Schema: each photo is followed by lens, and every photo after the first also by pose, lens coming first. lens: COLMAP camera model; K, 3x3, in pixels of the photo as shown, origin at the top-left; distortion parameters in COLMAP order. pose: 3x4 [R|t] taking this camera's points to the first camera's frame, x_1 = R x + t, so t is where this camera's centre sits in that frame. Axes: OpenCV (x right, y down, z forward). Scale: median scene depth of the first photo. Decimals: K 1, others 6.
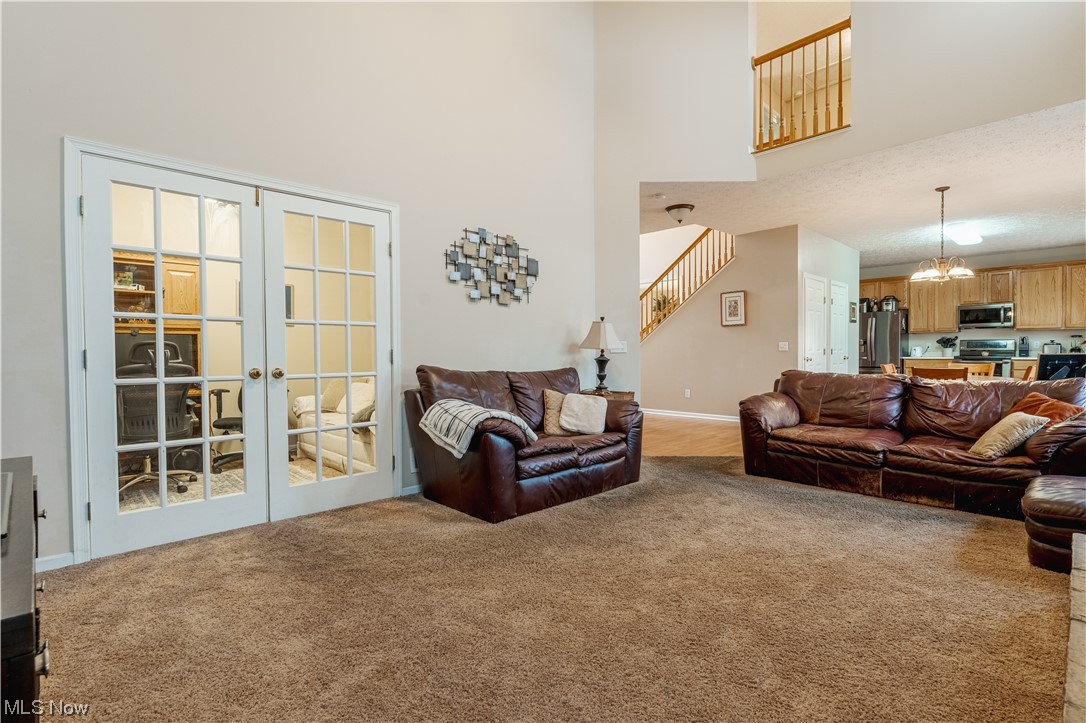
lens RADIAL K [[522.7, 0, 541.3], [0, 522.7, 359.6], [0, 0, 1]] dist [-0.001300, -0.000608]
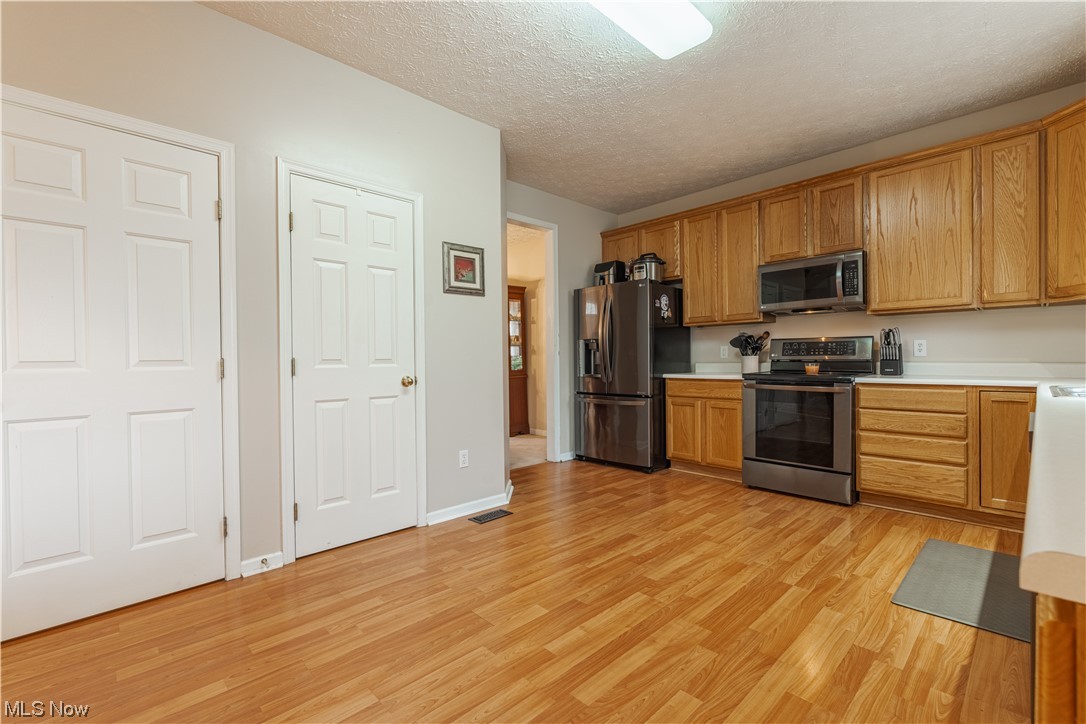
lens RADIAL K [[478.2, 0, 540.5], [0, 478.2, 363.0], [0, 0, 1]] dist [-0.009705, 0.000302]
pose [[0.999993, -0.002729, 0.002515, 0.594191], [0.002750, 0.999961, -0.008431, -0.012450], [-0.002492, 0.008438, 0.999961, 0.568757]]
